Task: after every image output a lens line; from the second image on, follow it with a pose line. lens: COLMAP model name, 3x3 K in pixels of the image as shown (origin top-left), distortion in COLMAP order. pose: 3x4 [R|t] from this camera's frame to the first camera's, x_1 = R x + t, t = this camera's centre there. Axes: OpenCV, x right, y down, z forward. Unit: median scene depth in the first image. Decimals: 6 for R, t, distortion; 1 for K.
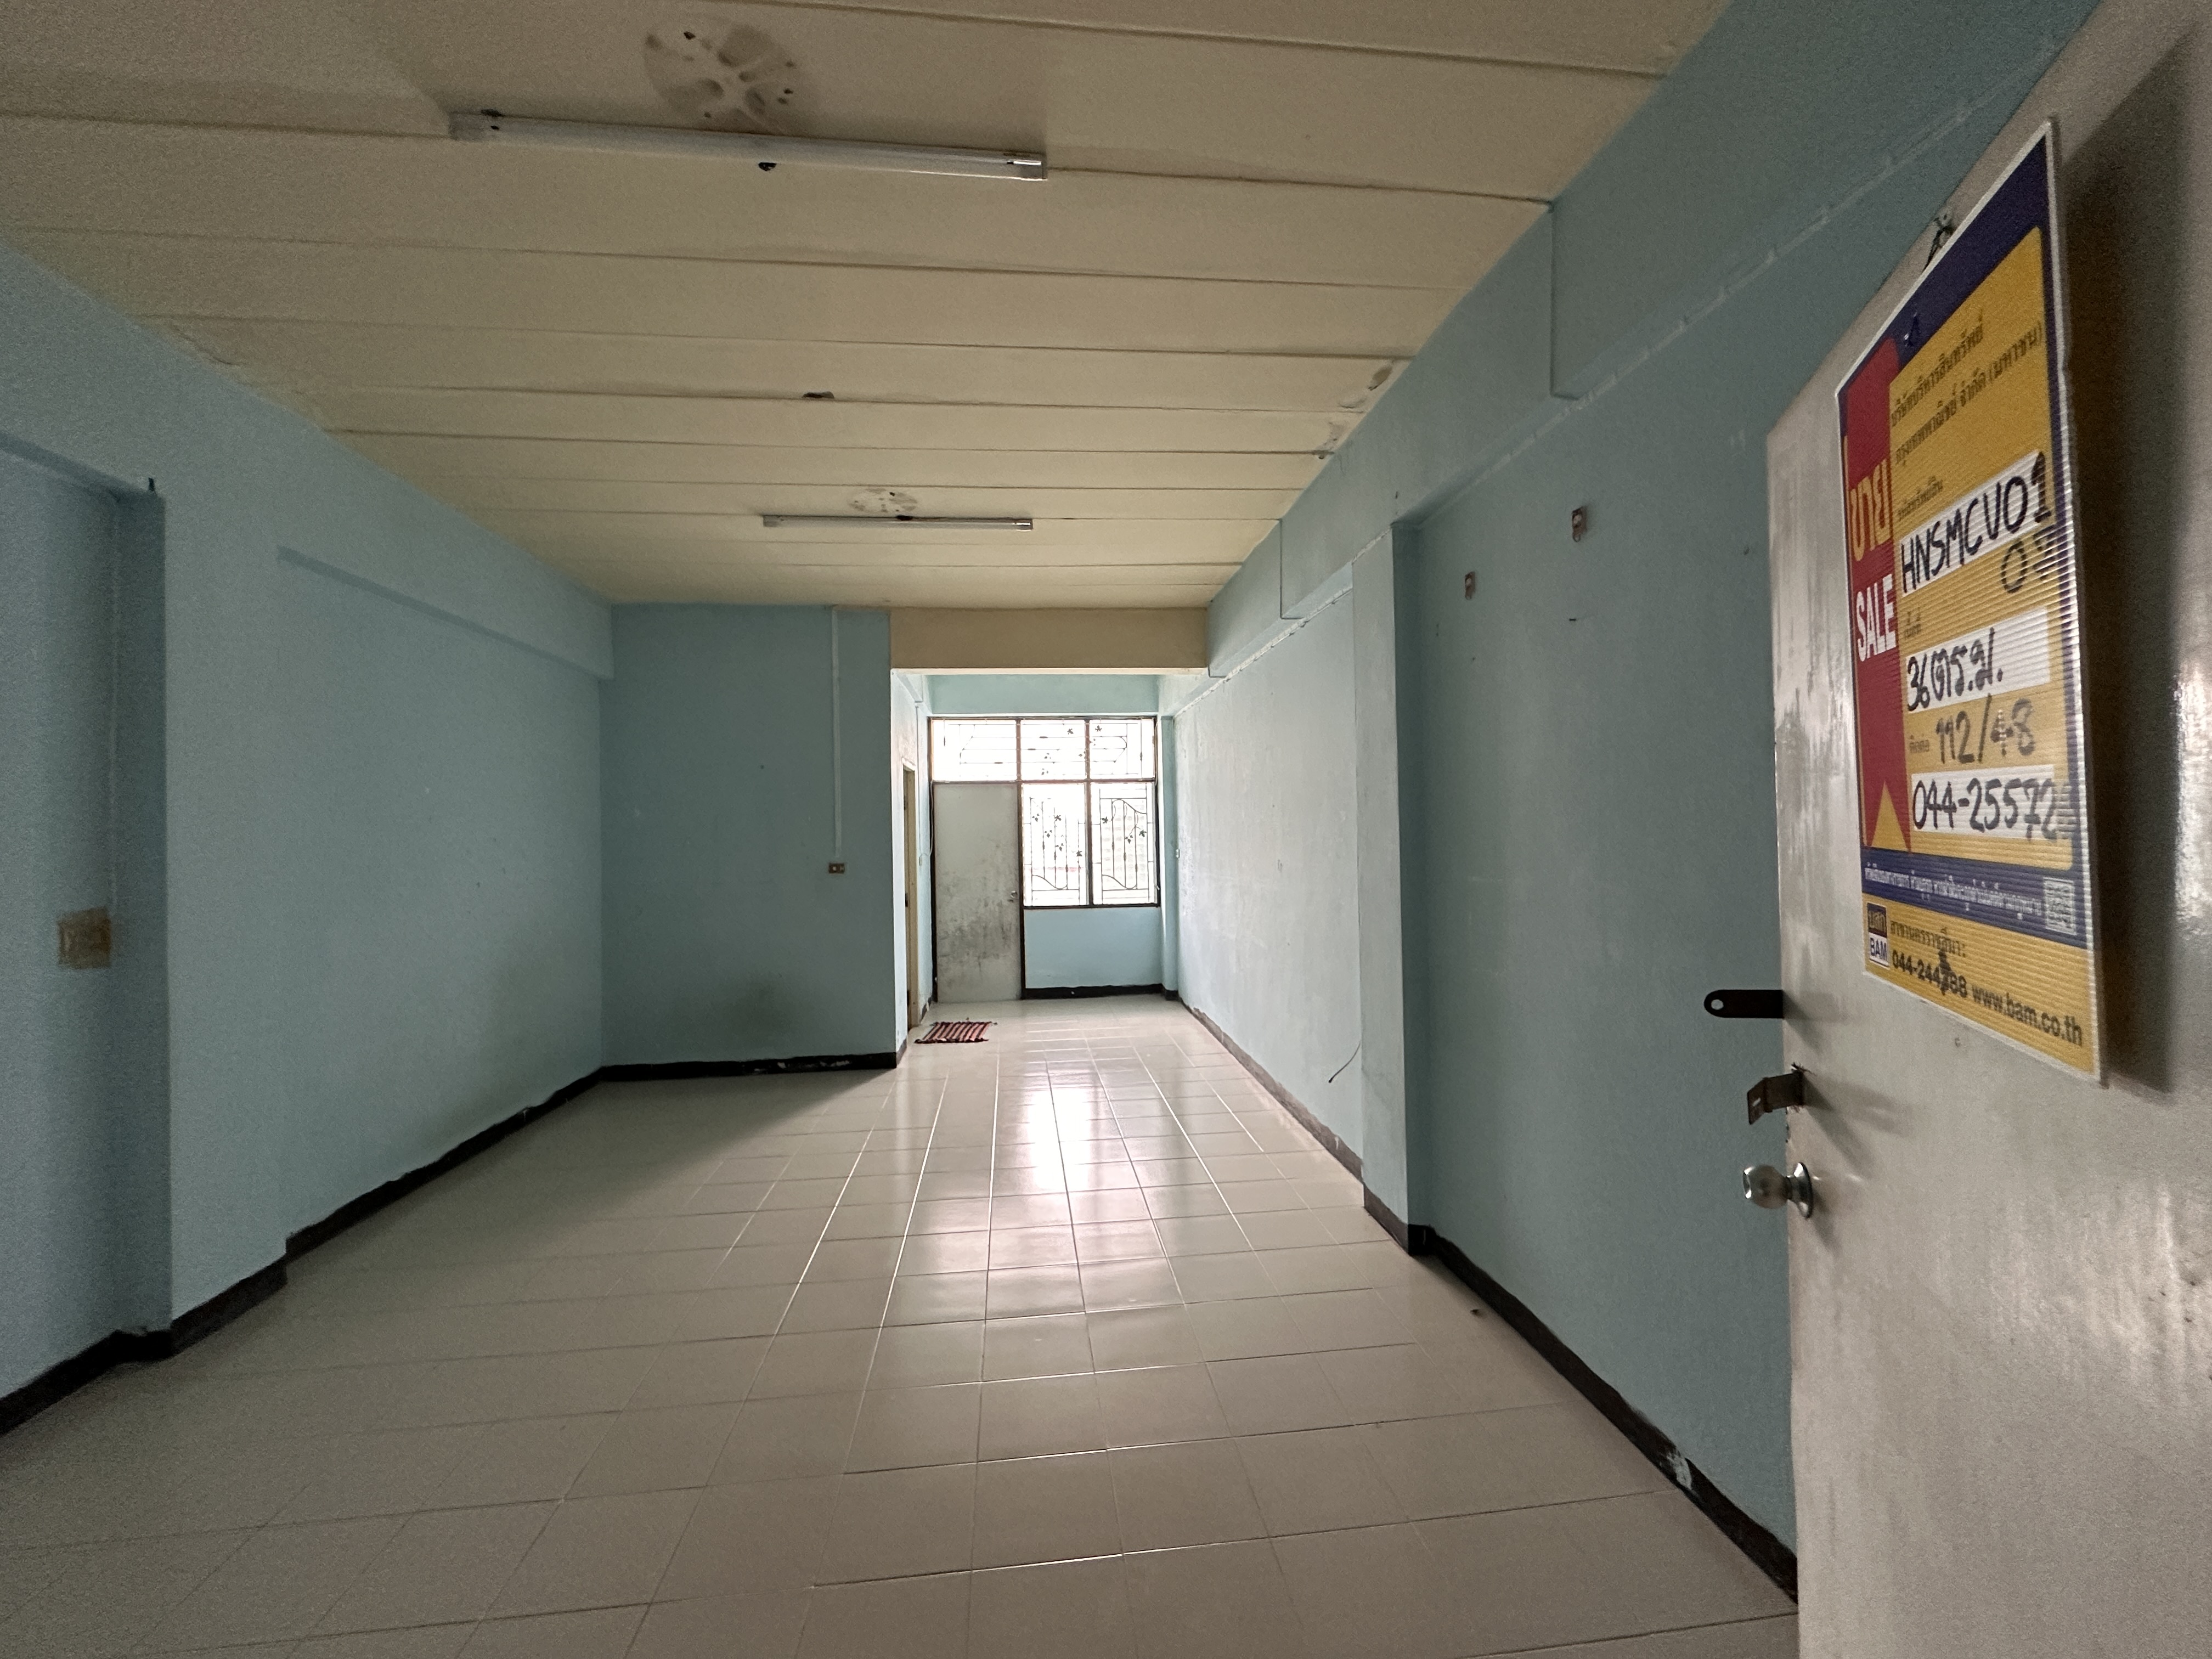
lens RADIAL K [[886.9, 0, 1106.2], [0, 886.9, 829.5], [0, 0, 1]] dist [-0.000009, -0.000128]
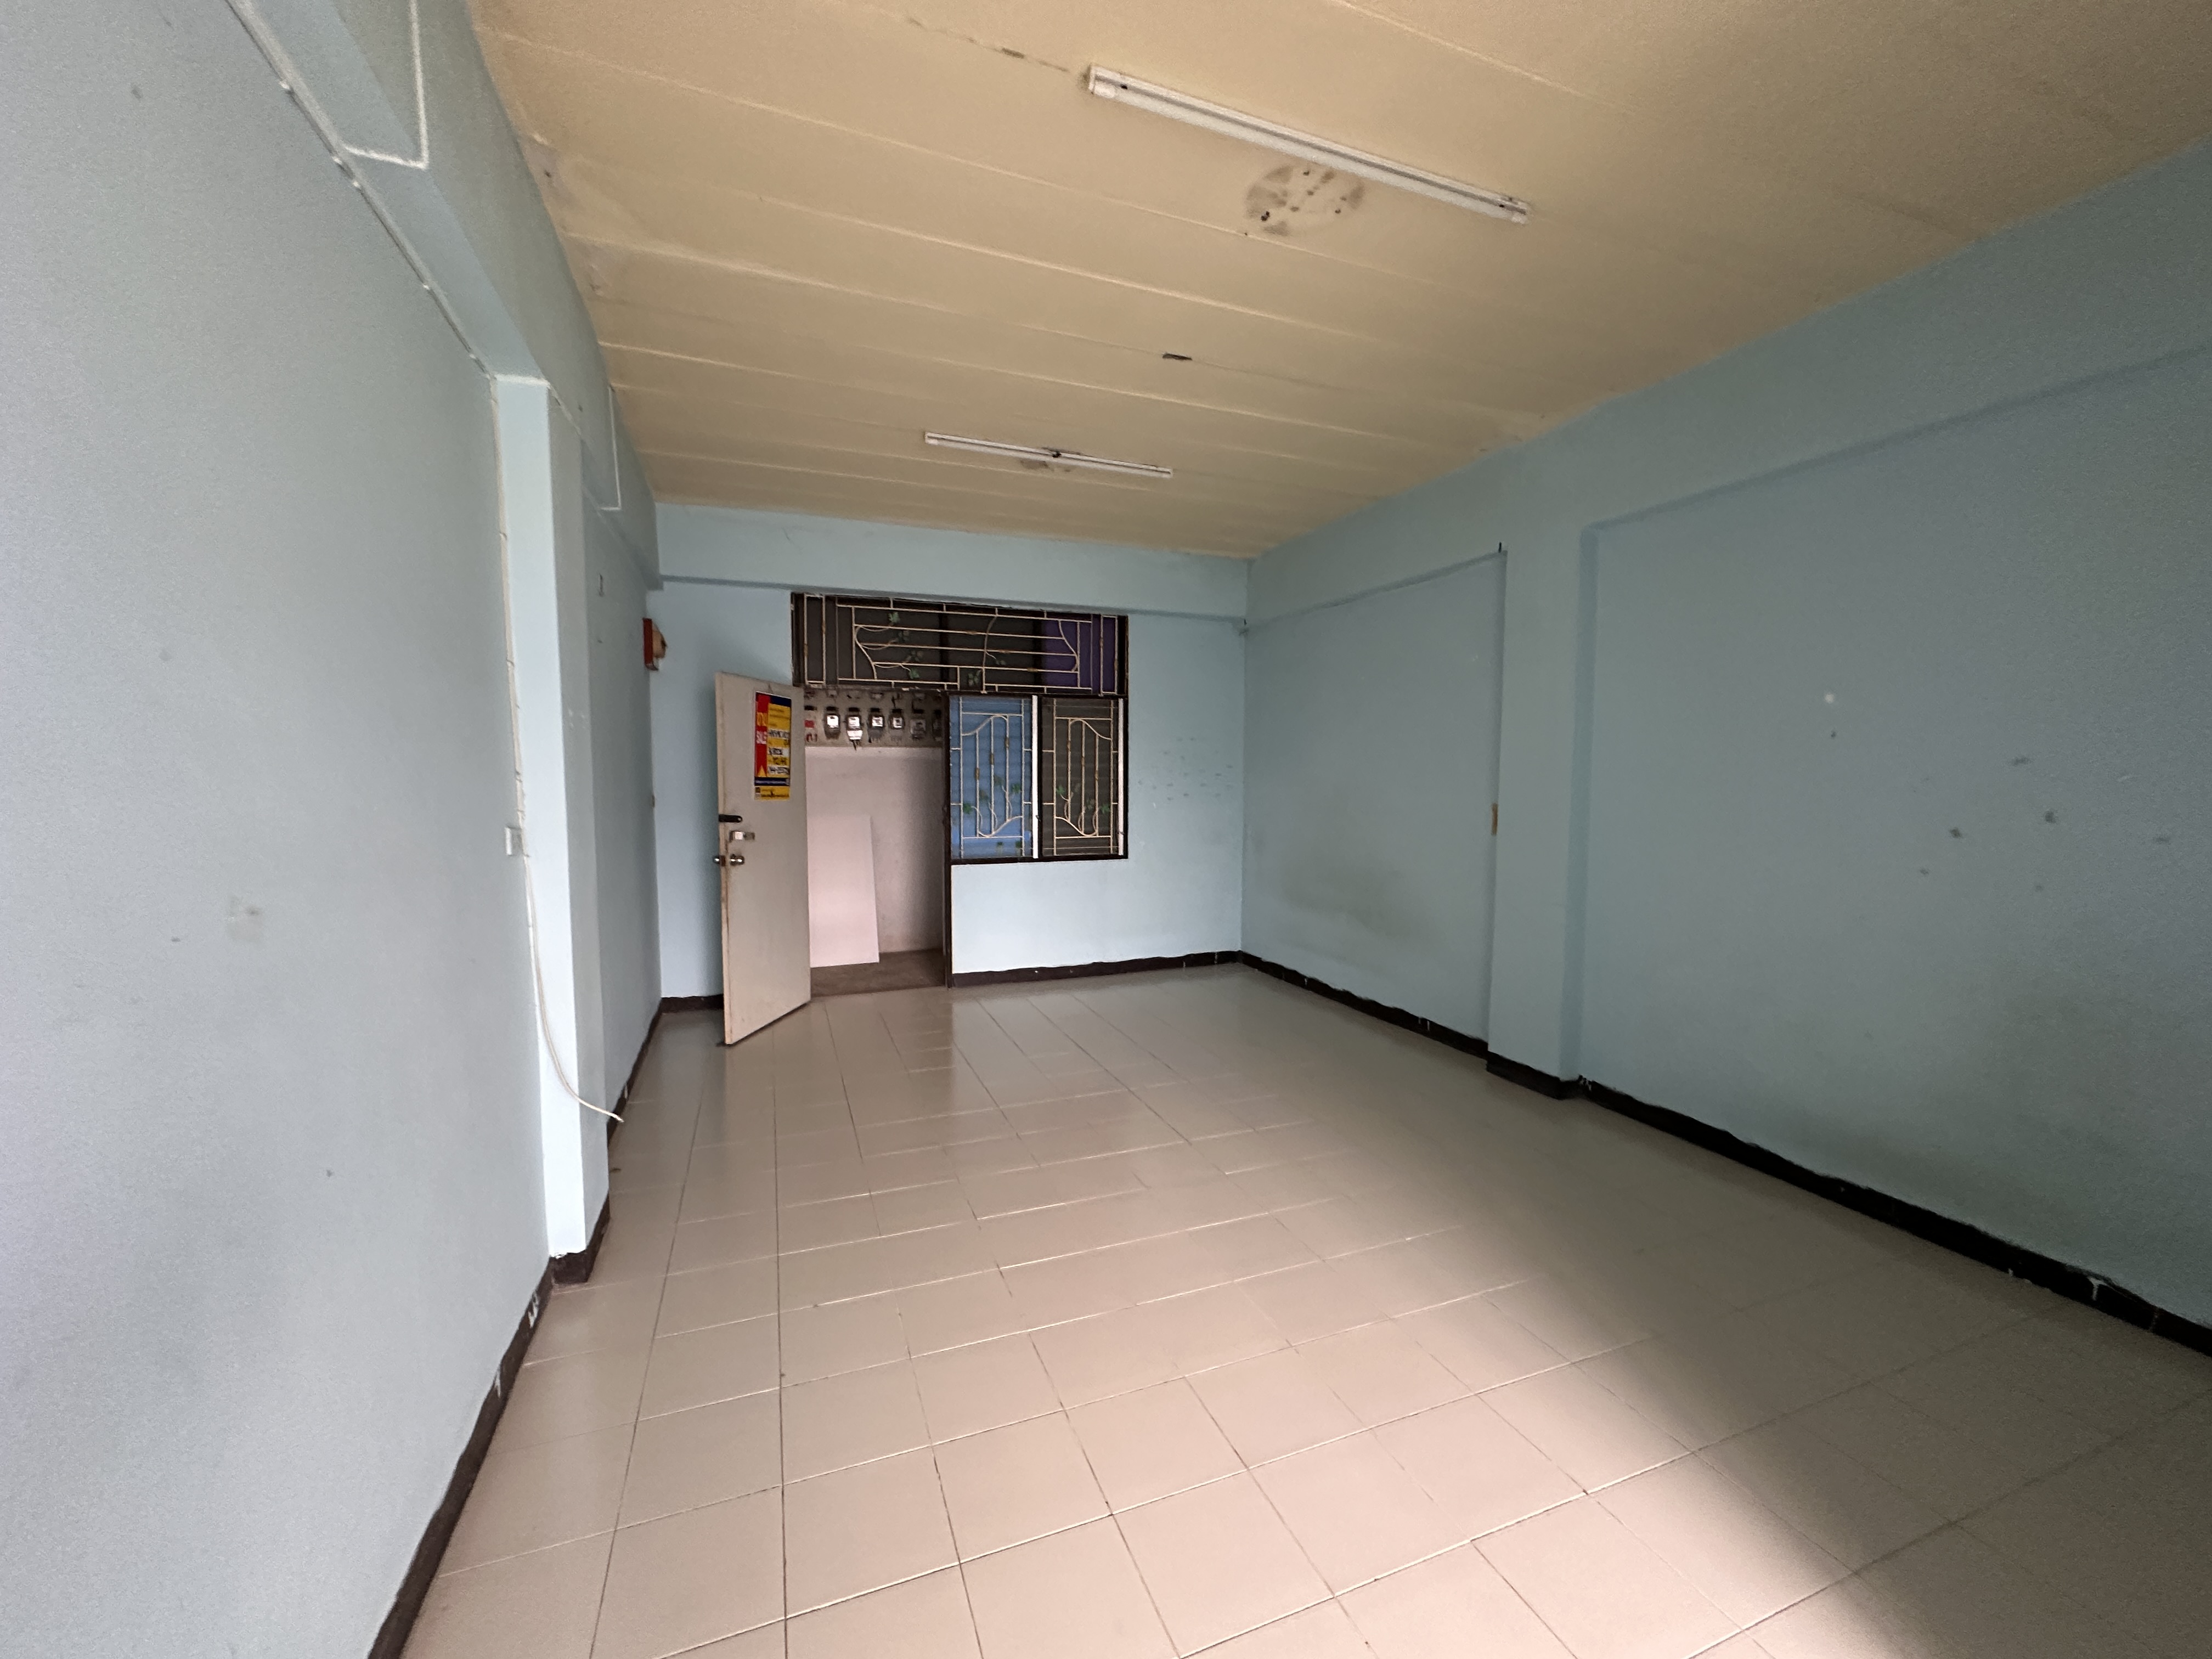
lens RADIAL K [[886.9, 0, 1109.1], [0, 886.9, 834.2], [0, 0, 1]] dist [-0.000009, -0.000128]
pose [[-0.965548, 0.038028, -0.257432, 0.231301], [0.019982, 0.997178, 0.072359, 0.025497], [0.259458, 0.064722, -0.963583, 8.890948]]
